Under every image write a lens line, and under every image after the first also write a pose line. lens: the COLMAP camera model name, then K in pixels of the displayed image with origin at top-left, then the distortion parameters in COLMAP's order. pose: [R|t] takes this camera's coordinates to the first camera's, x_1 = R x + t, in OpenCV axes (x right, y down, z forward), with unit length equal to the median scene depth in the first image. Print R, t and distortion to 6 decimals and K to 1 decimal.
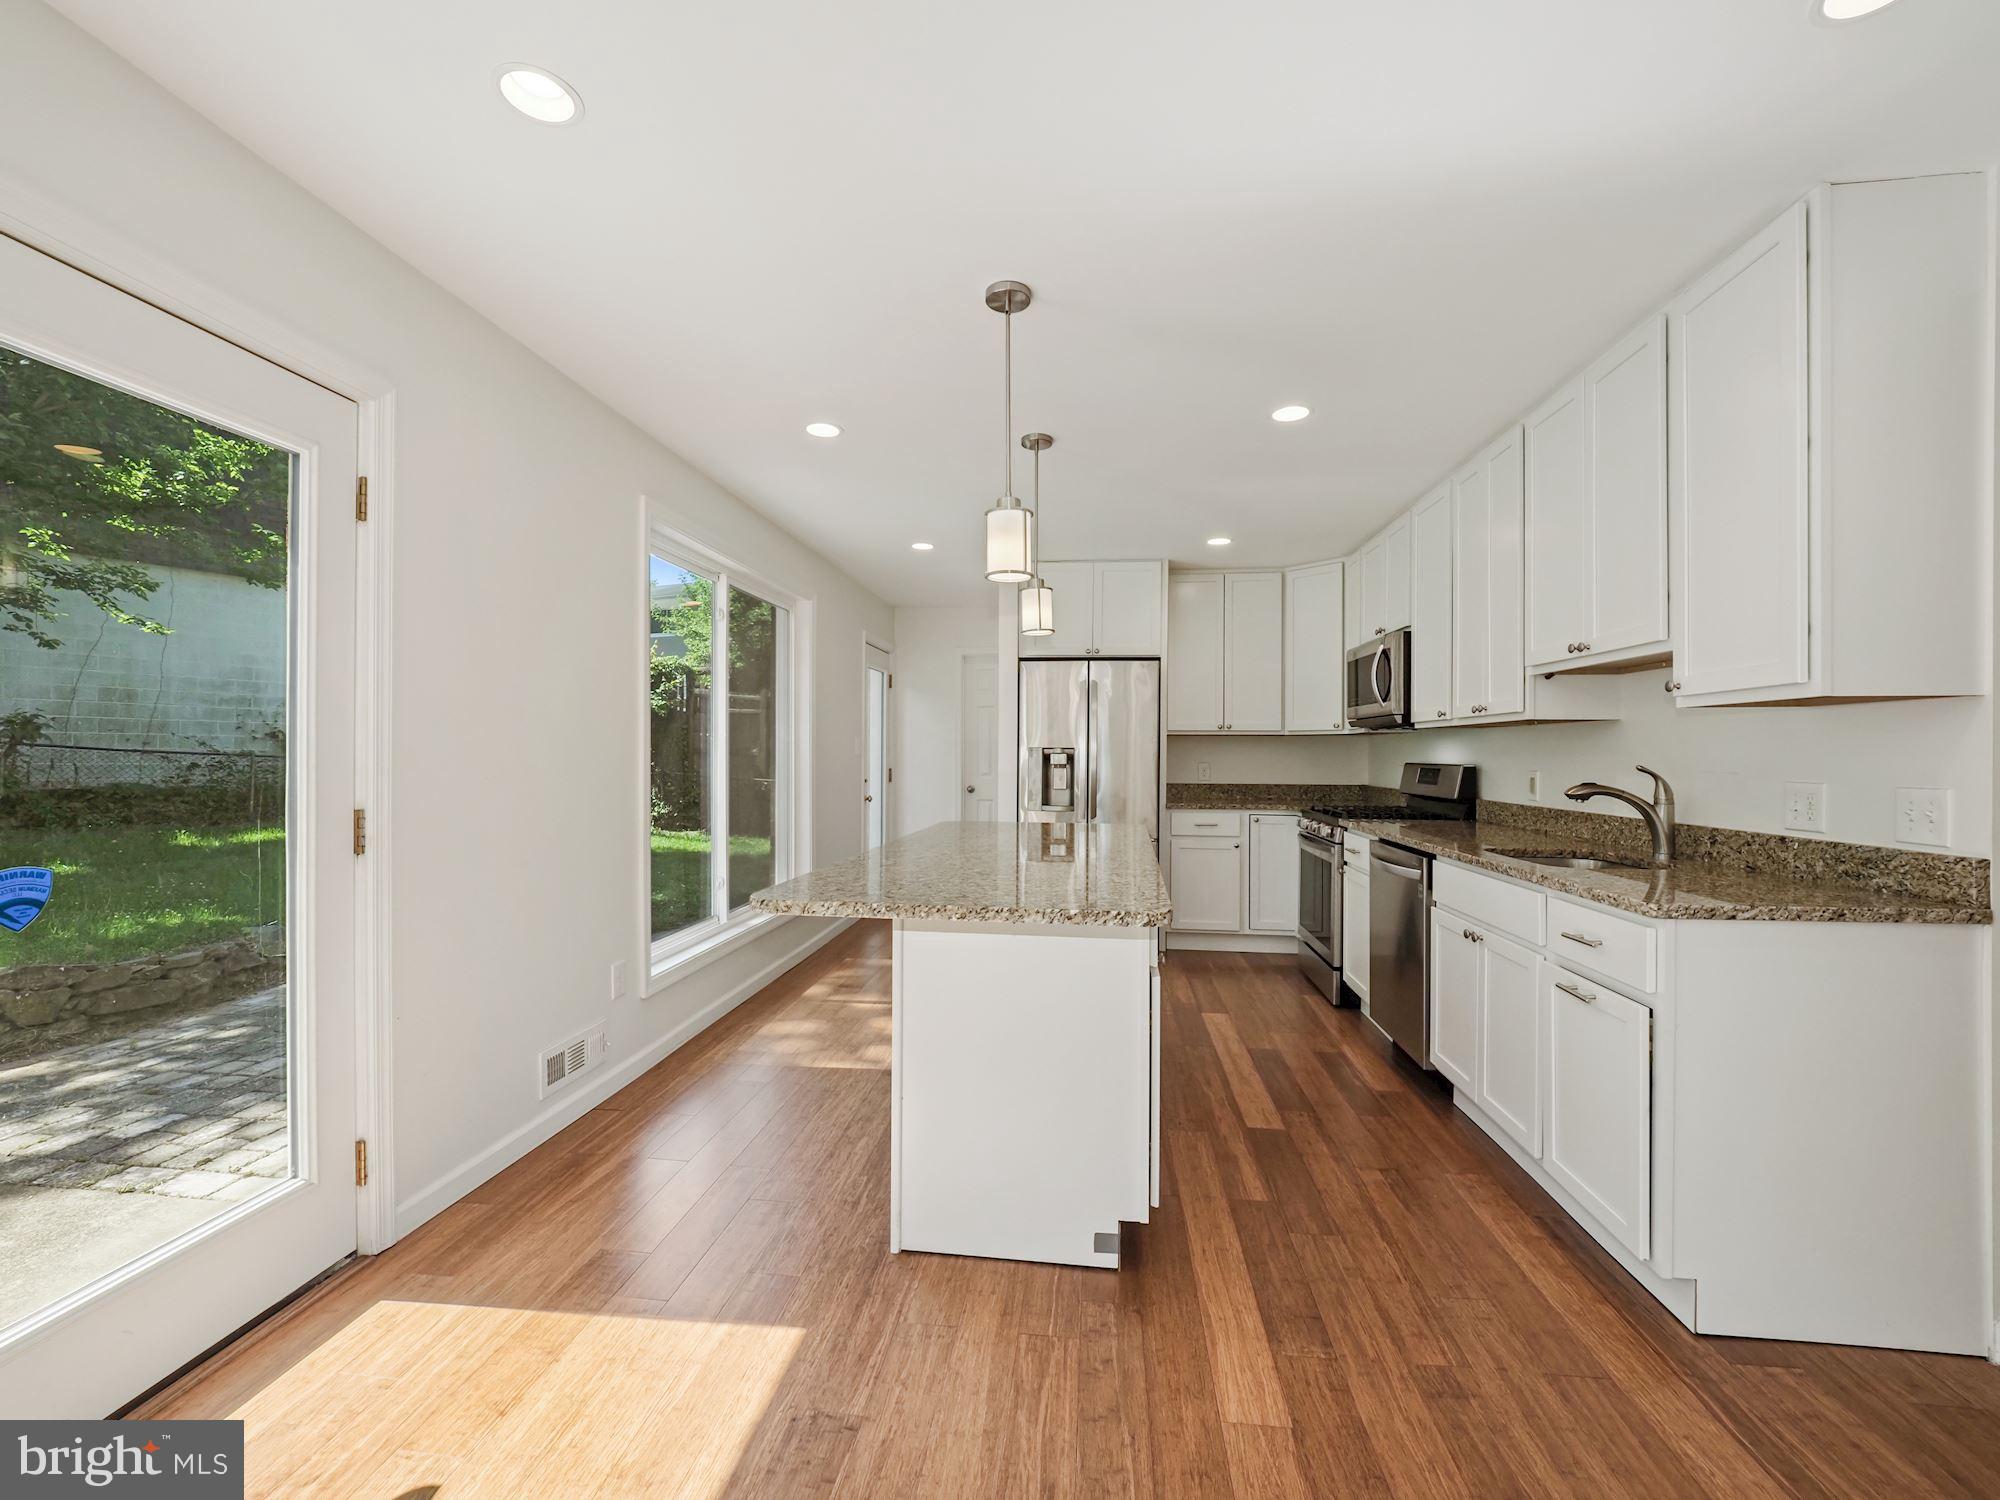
lens RADIAL K [[850.2, 0, 999.7], [0, 850.2, 749.6], [0, 0, 1]] dist [-0.008403, -0.000838]
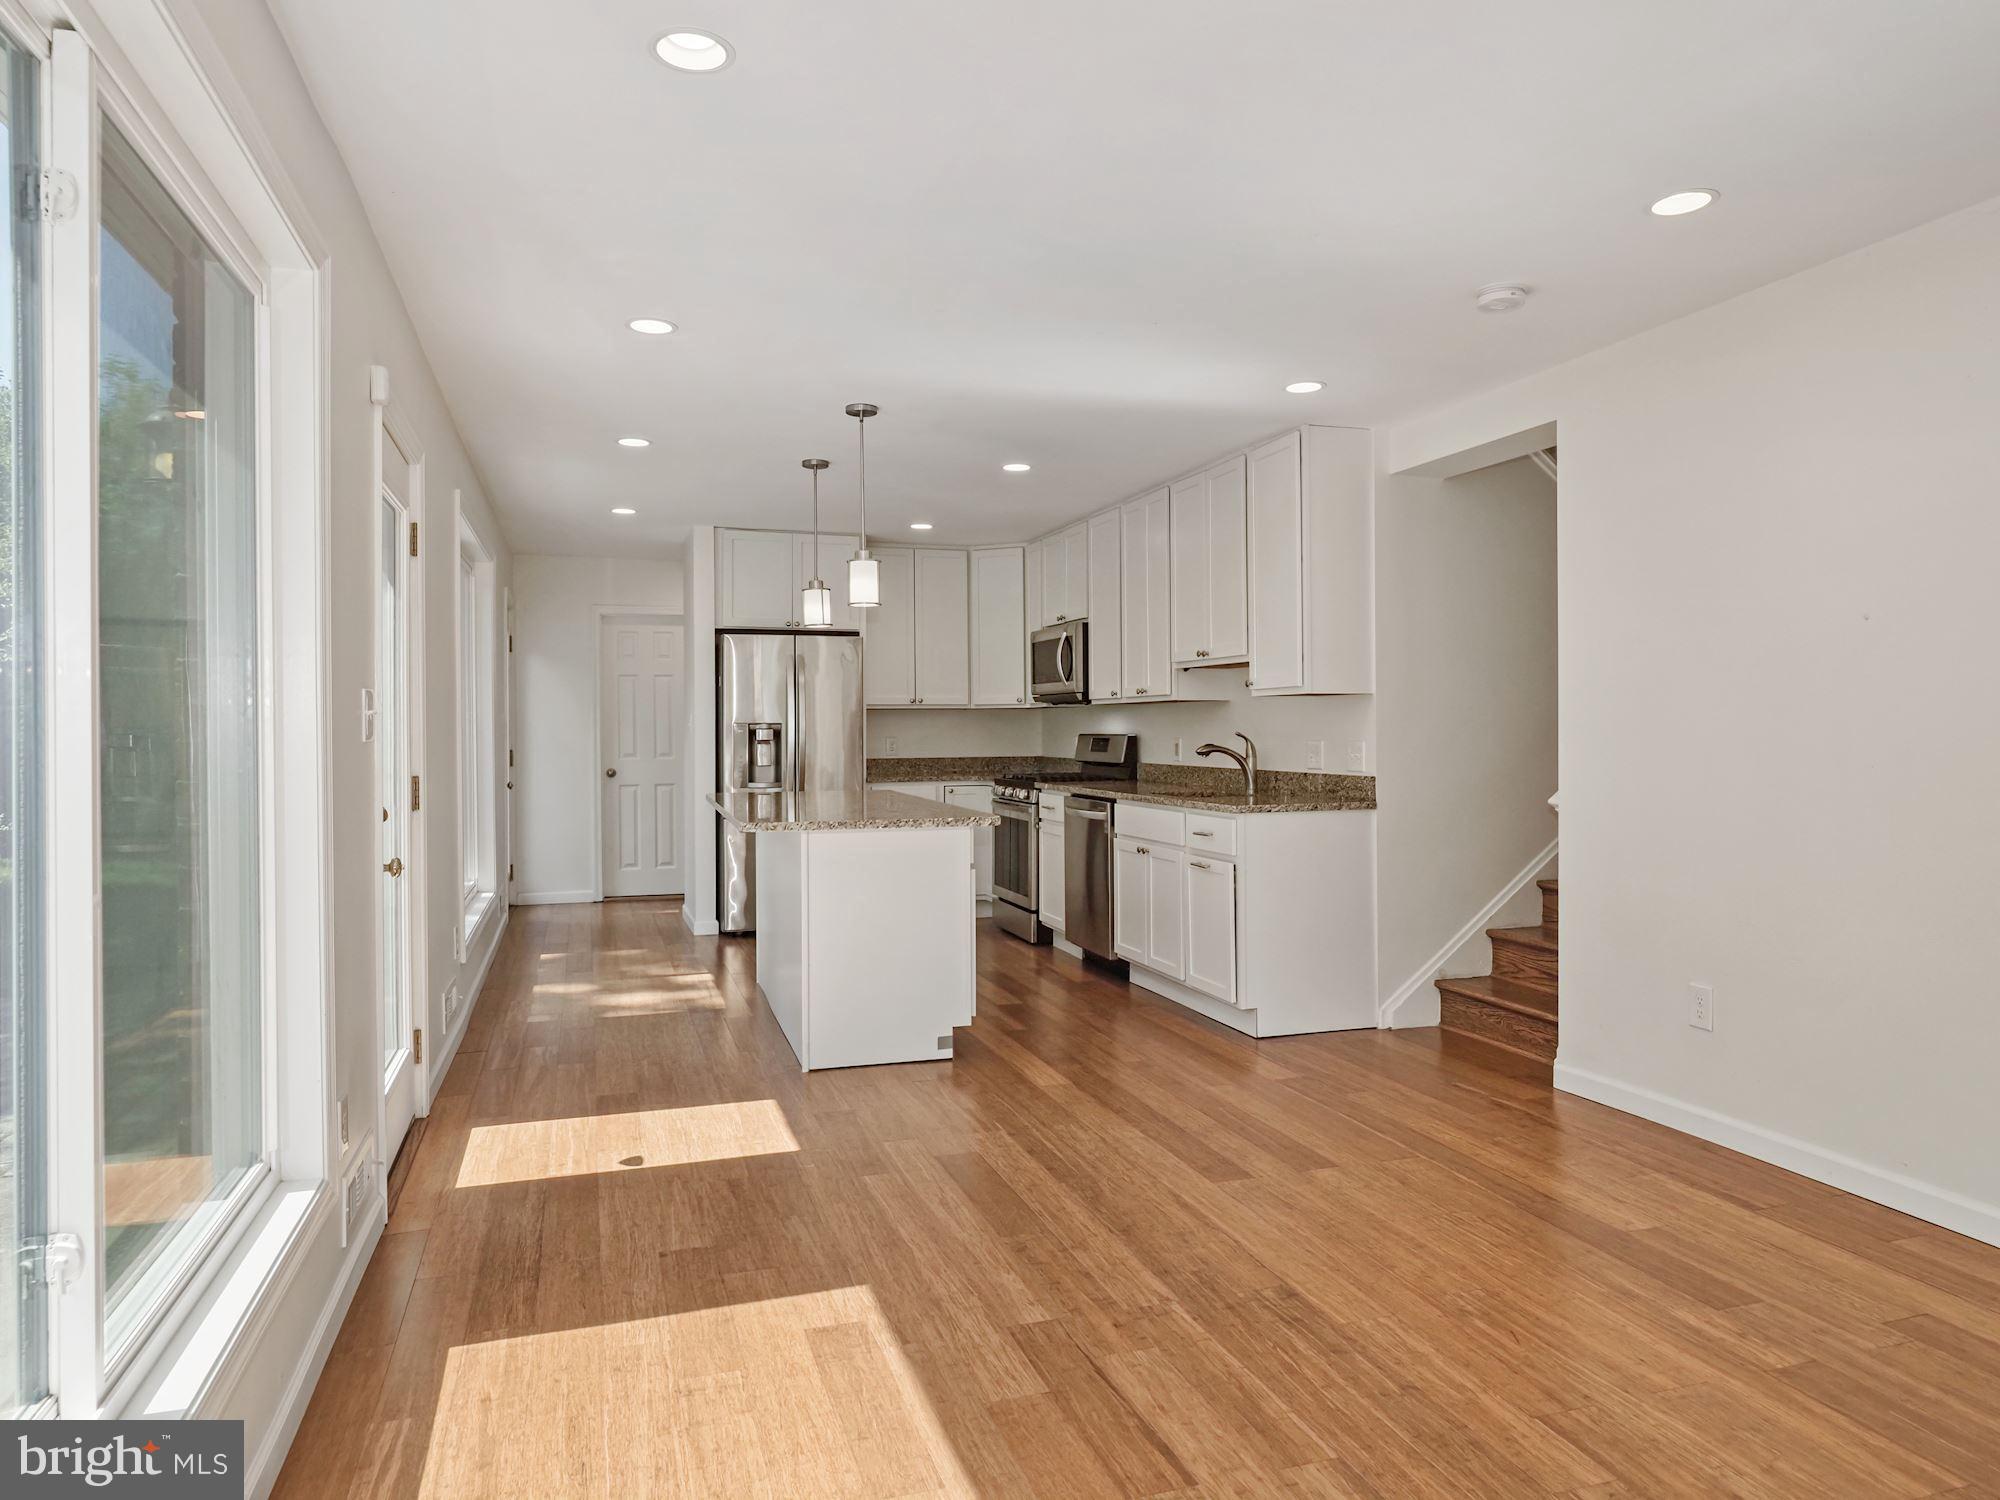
lens RADIAL K [[1285.1, 0, 1014.0], [0, 1285.1, 723.5], [0, 0, 1]] dist [0.000682, -0.004813]
pose [[0.906910, -0.009383, 0.421220, -0.569951], [0.008987, 0.999955, 0.002926, -0.006688], [-0.421228, 0.001132, 0.906954, -0.908586]]
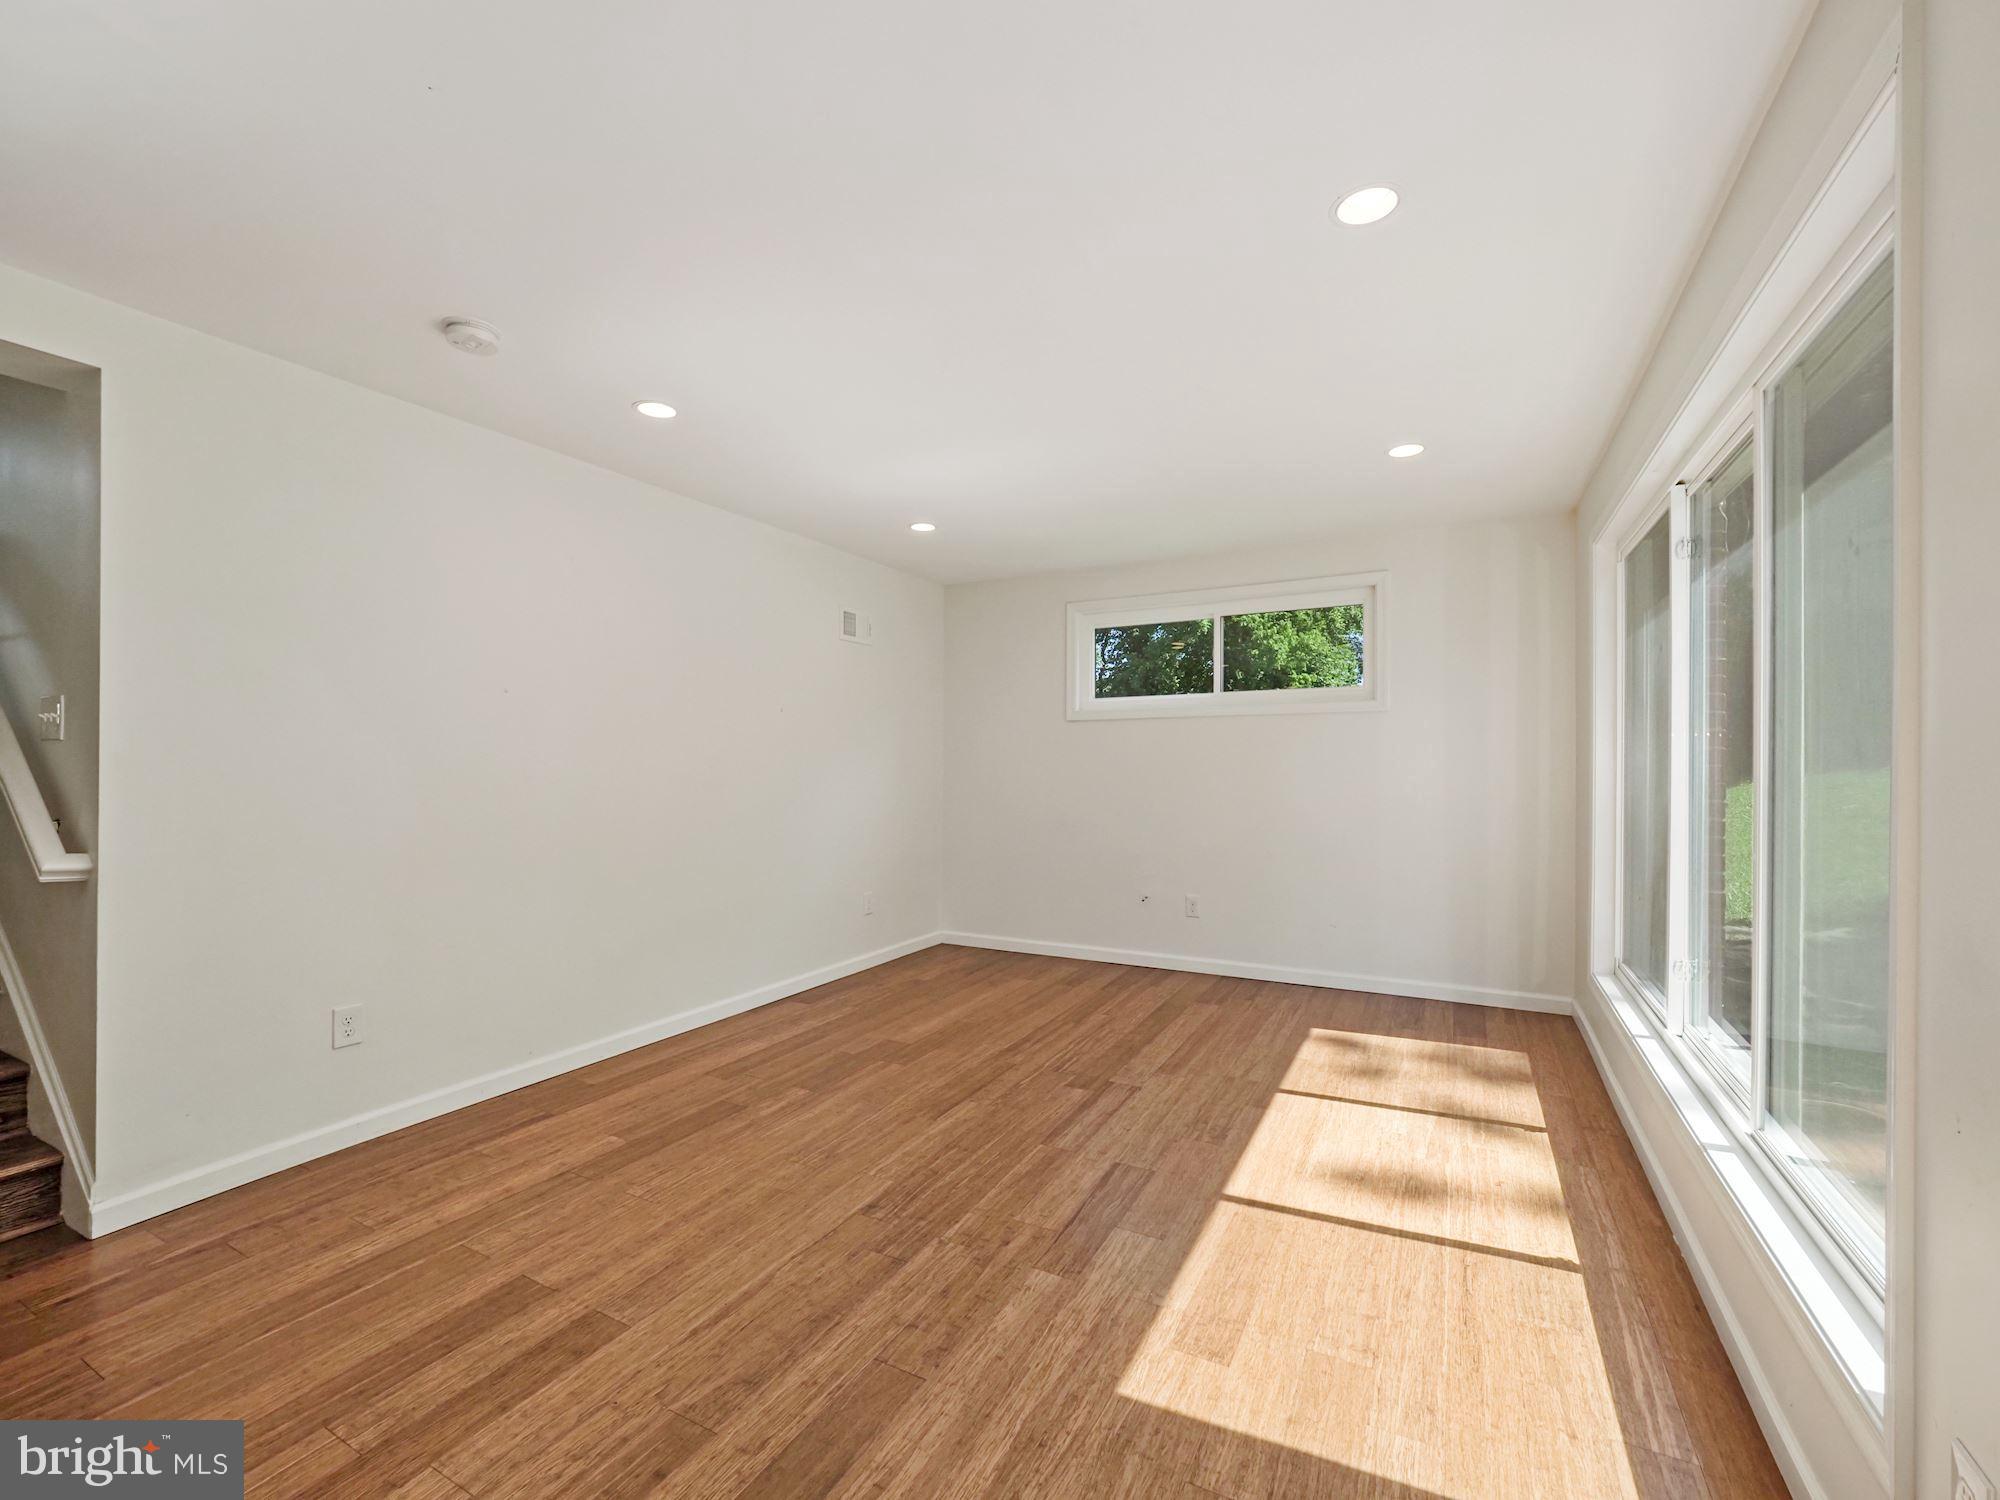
lens RADIAL K [[850.2, 0, 991.7], [0, 850.2, 753.0], [0, 0, 1]] dist [-0.008403, -0.000838]
pose [[-0.926970, -0.001064, 0.375135, -0.379019], [-0.006867, 0.999877, -0.014130, -0.001149], [-0.375073, -0.015674, -0.926863, 0.731534]]
